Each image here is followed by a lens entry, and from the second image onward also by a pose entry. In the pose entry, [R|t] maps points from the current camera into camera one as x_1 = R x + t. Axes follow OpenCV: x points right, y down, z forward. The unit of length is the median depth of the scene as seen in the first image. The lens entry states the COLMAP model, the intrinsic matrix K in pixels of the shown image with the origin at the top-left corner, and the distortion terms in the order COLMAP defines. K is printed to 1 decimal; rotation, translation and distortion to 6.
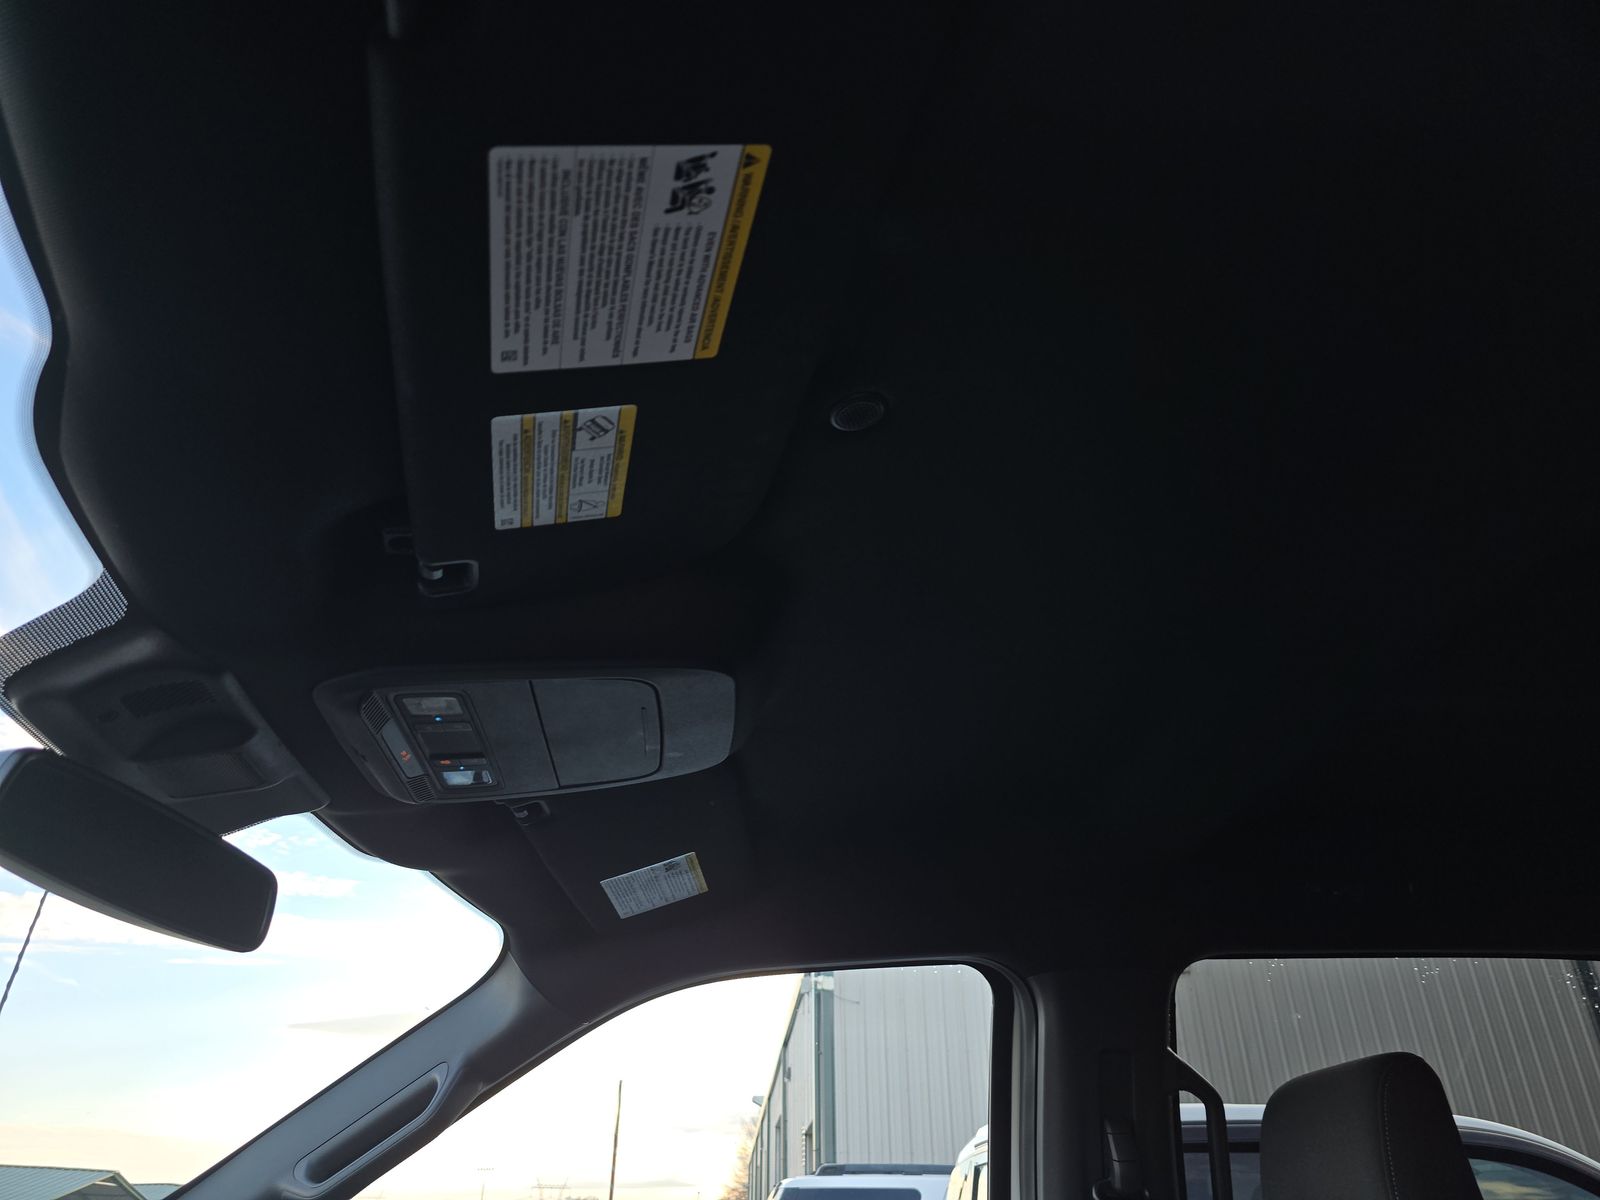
lens RADIAL K [[1062.2, 0, 800.0], [0, 1062.2, 600.0], [0, 0, 1]] dist [0.000287, -0.002877]
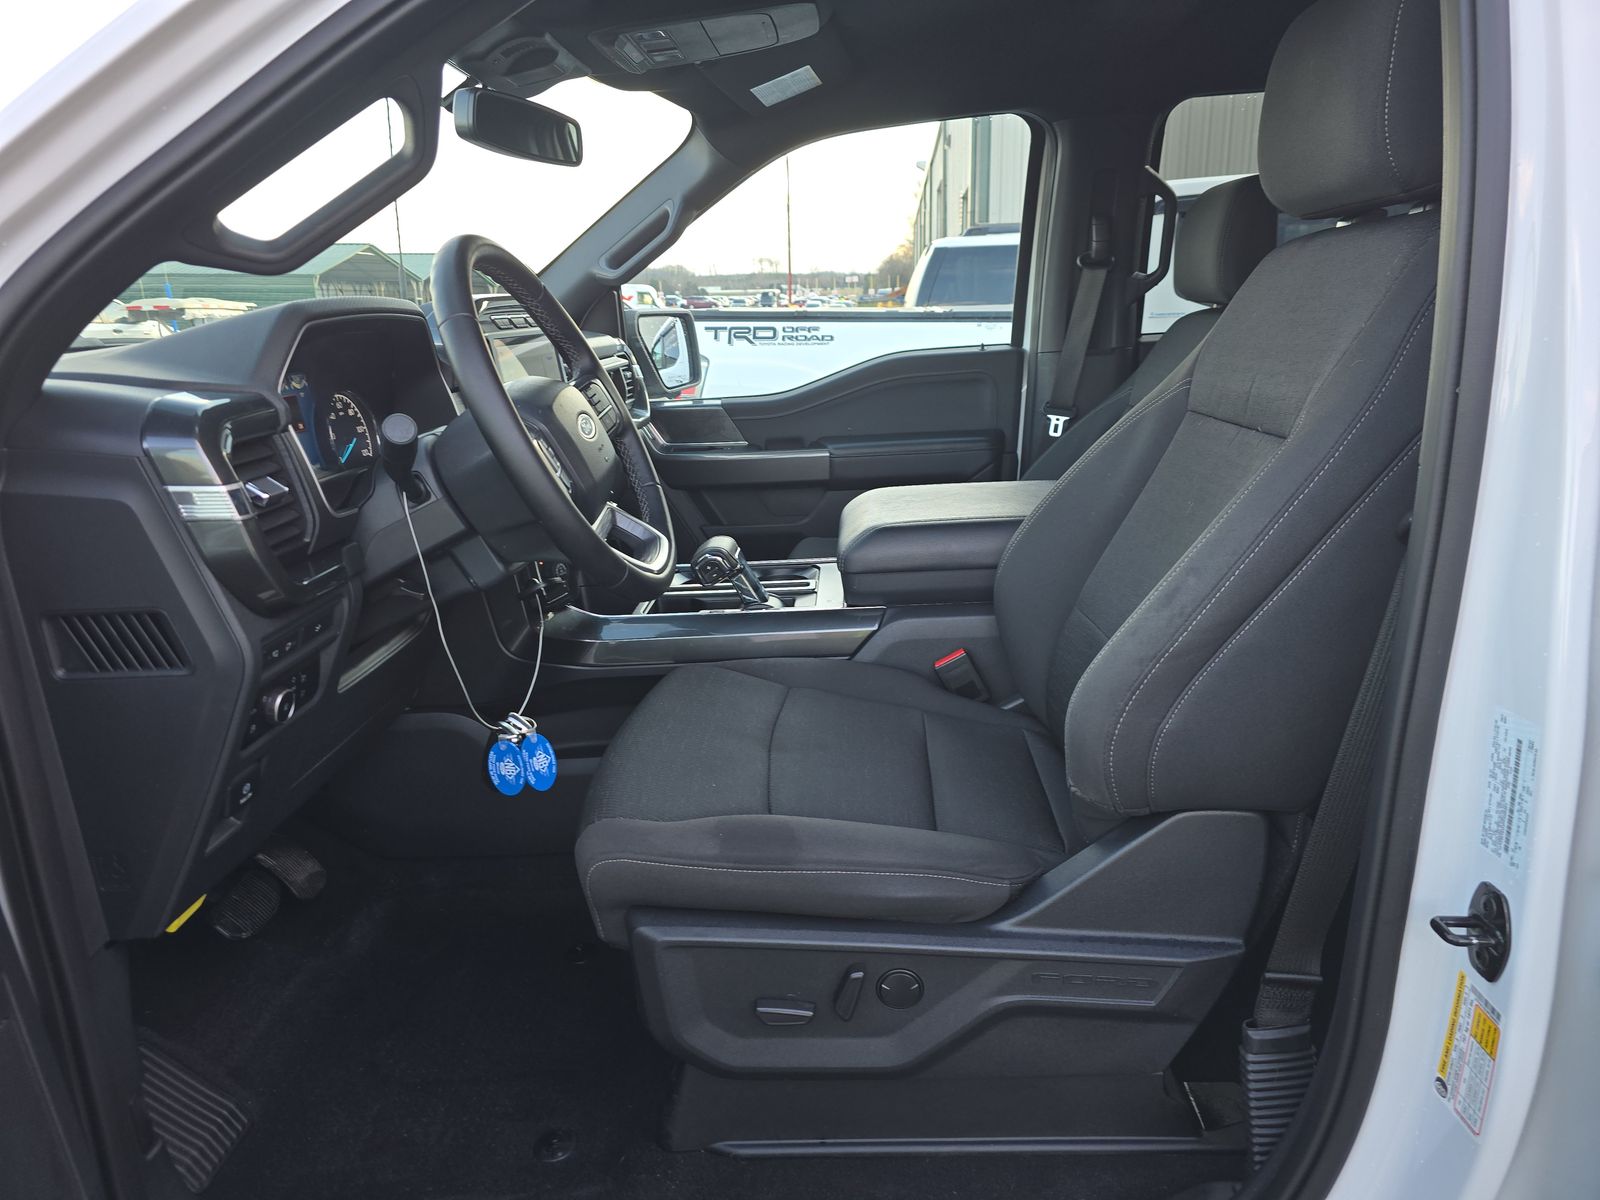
lens RADIAL K [[1070.2, 0, 800.0], [0, 1070.2, 600.0], [0, 0, 1]] dist [0.059003, 0.000306]
pose [[0.989041, 0.022237, -0.145959, 0.021926], [0.092114, 0.679656, 0.727724, -0.061796], [0.115385, -0.733194, 0.670159, -0.099910]]
